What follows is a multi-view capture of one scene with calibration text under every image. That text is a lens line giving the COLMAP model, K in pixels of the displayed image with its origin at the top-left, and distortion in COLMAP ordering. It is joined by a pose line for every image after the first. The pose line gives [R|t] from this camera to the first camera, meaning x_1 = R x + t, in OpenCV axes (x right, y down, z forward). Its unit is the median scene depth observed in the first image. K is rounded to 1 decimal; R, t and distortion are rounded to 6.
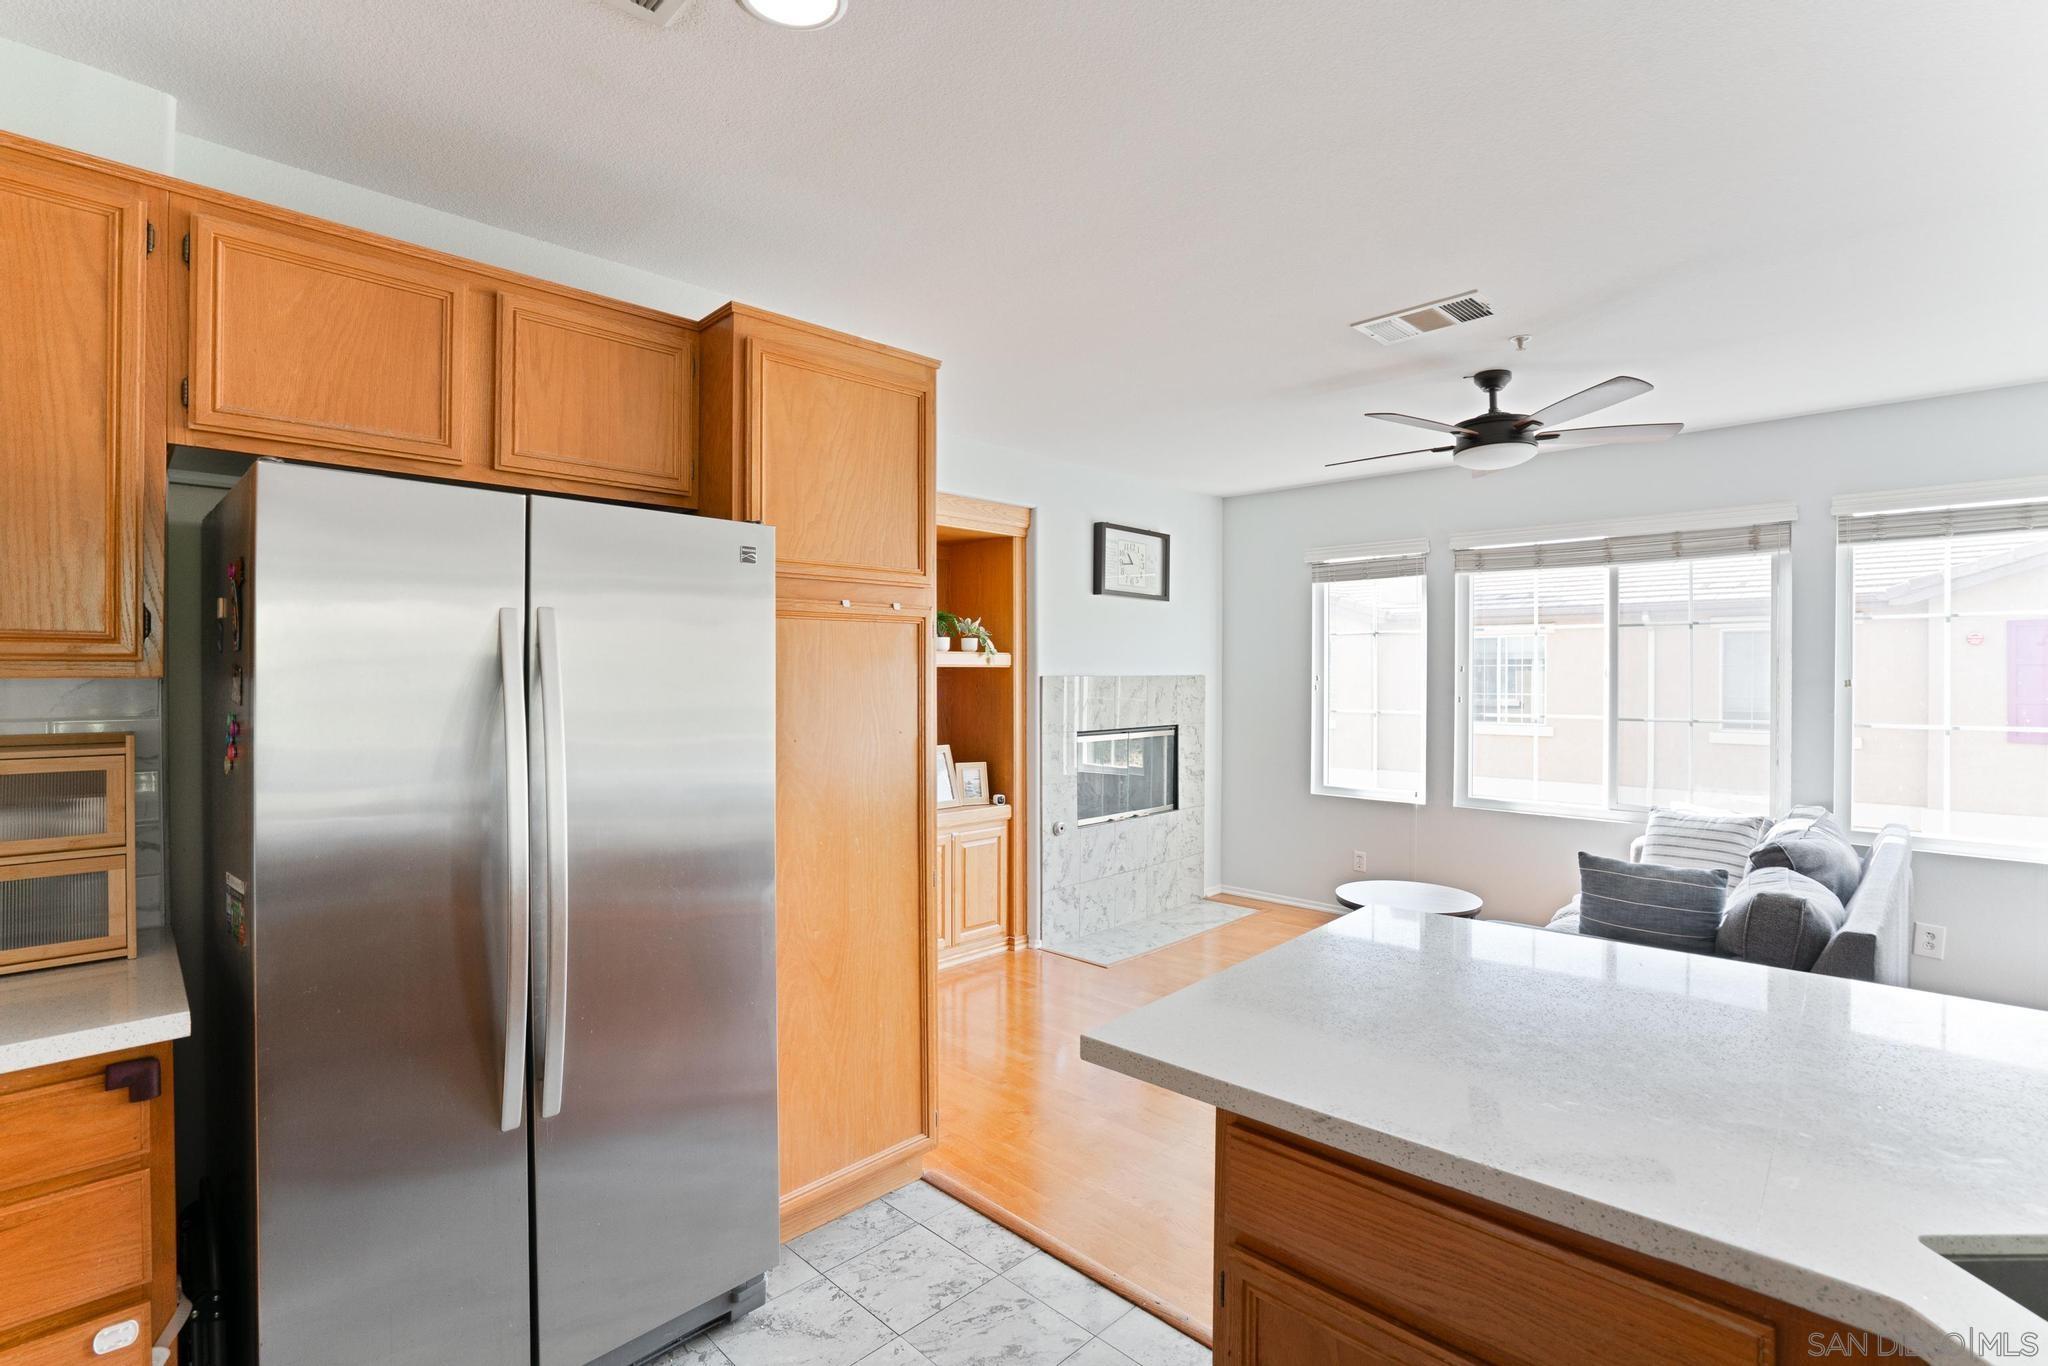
lens RADIAL K [[954.6, 0, 1016.4], [0, 954.6, 681.3], [0, 0, 1]] dist [-0.062054, 0.029882]
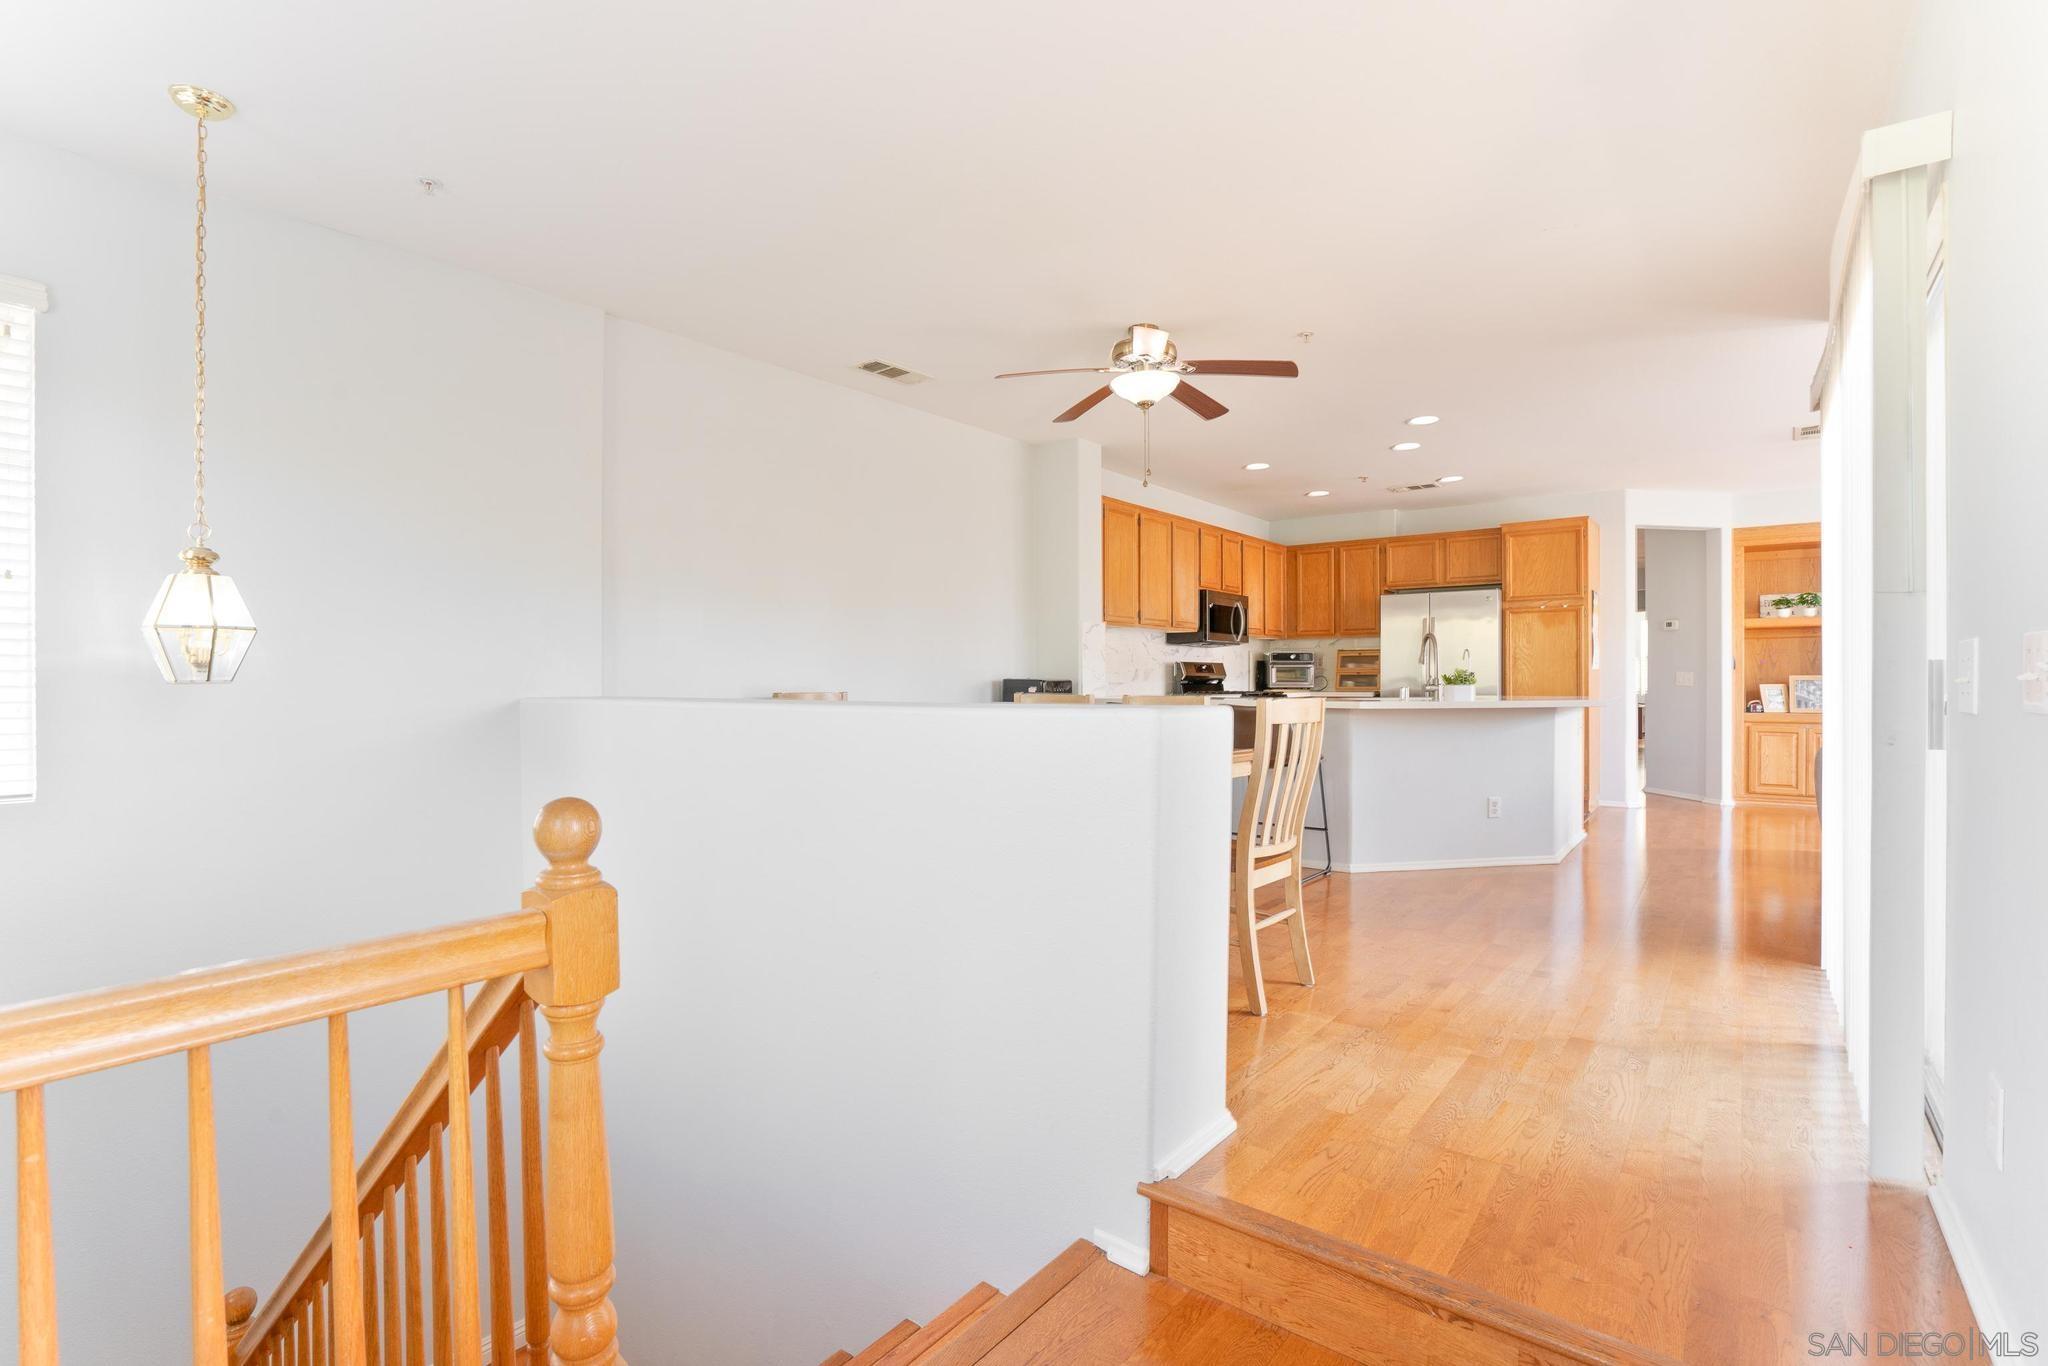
lens RADIAL K [[954.6, 0, 1016.4], [0, 954.6, 681.3], [0, 0, 1]] dist [-0.062054, 0.029882]
pose [[0.118488, 0.001063, -0.992955, 1.289213], [-0.002349, 0.999997, 0.000790, 0.078424], [0.992953, 0.002238, 0.118490, -0.520519]]
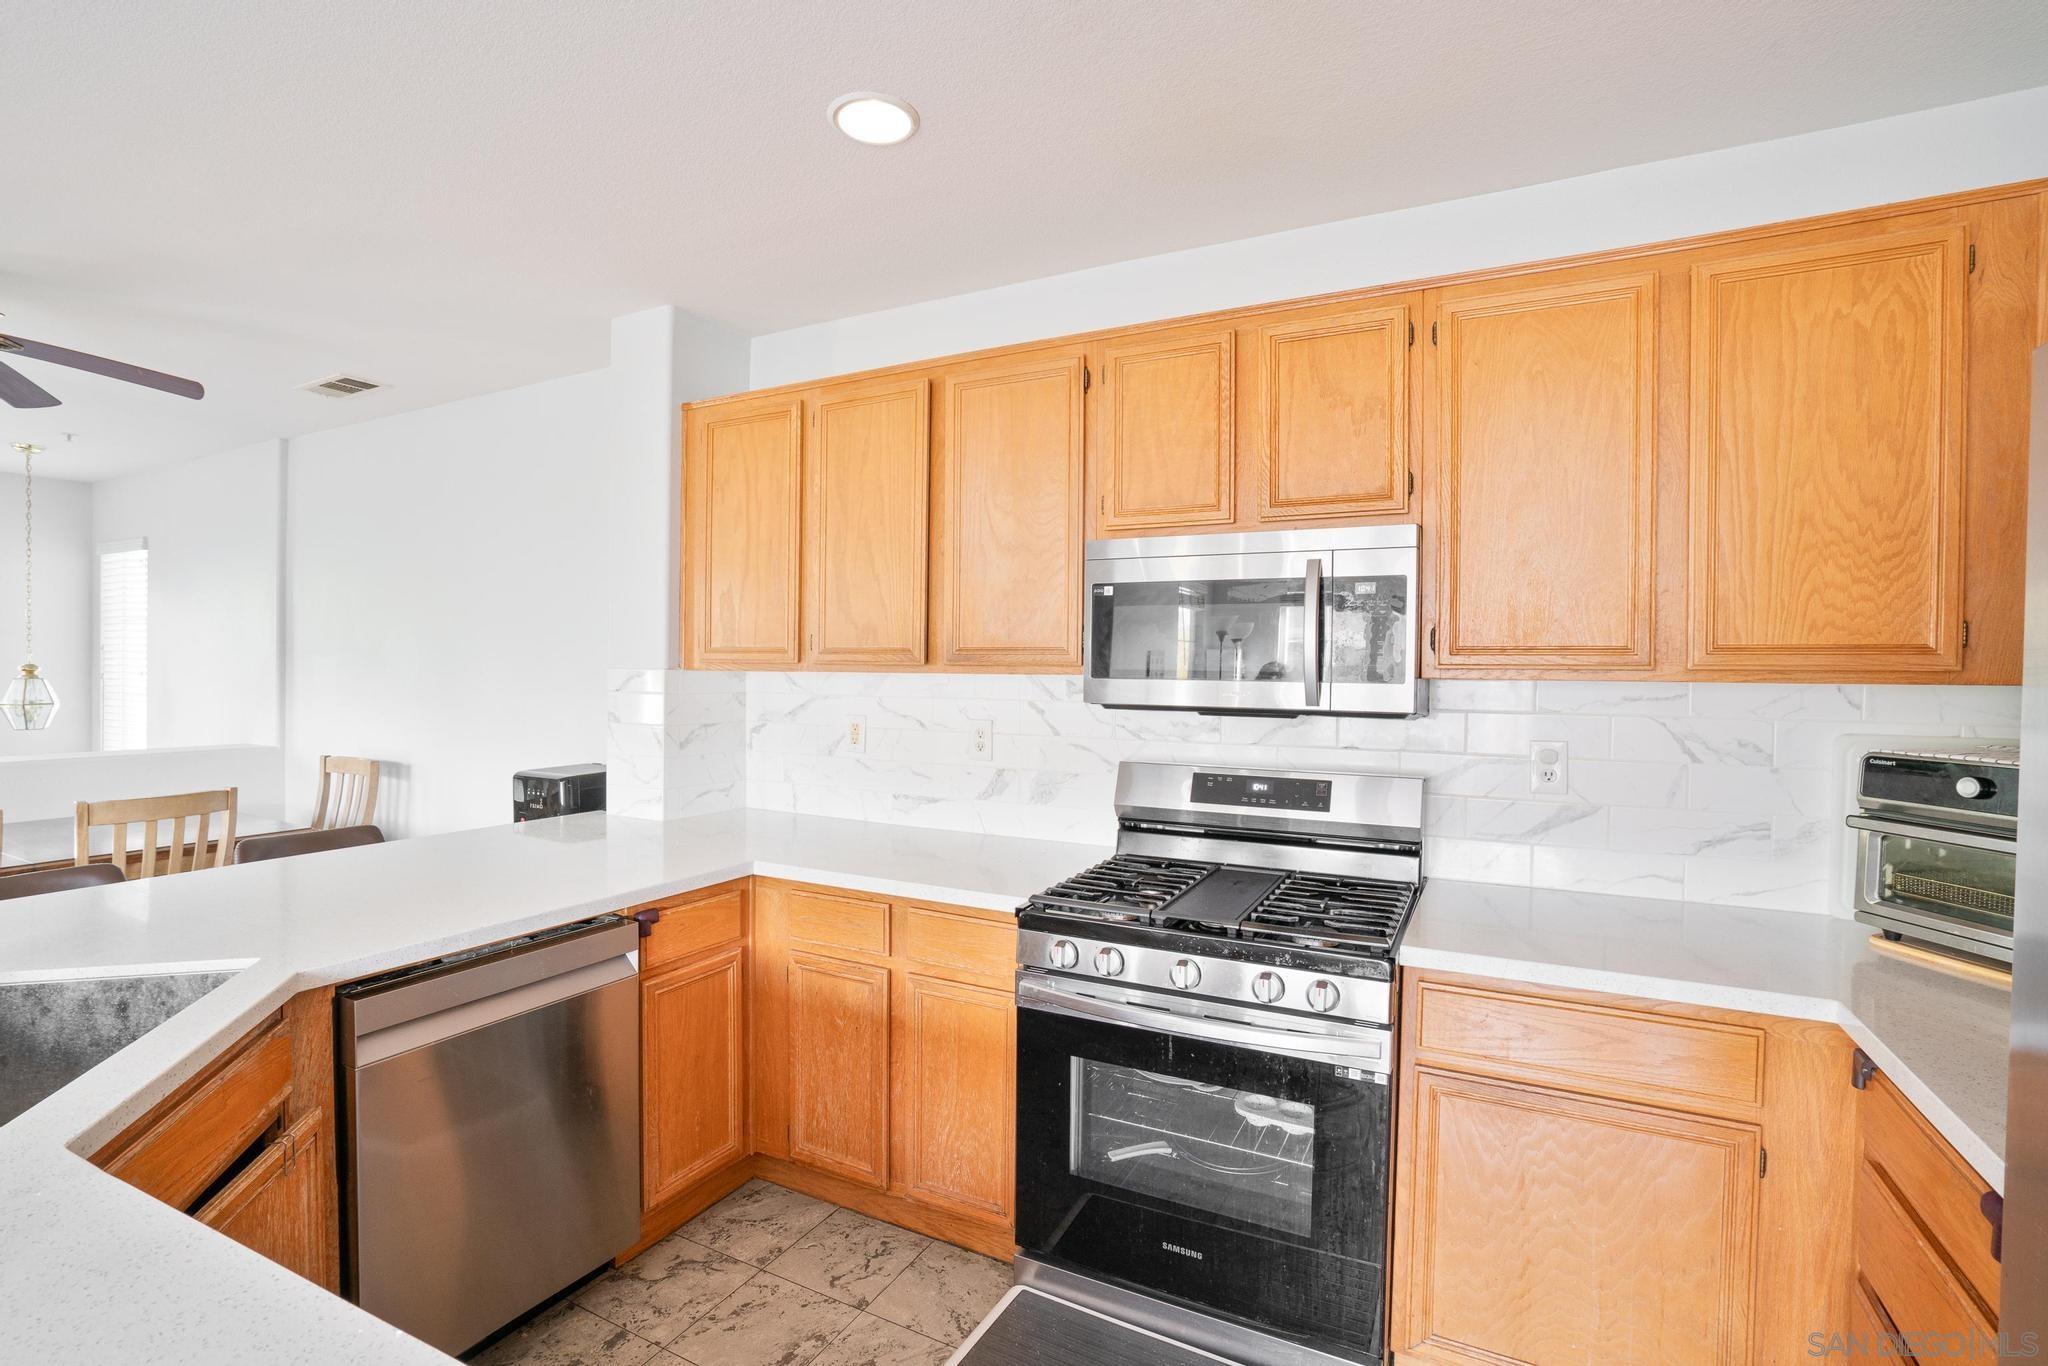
lens RADIAL K [[954.6, 0, 1016.4], [0, 954.6, 681.3], [0, 0, 1]] dist [-0.062054, 0.029882]
pose [[-0.951859, -0.004315, -0.306505, 0.007171], [-0.010340, 0.999784, 0.018038, -0.004583], [0.306361, 0.020339, -0.951698, 0.397722]]
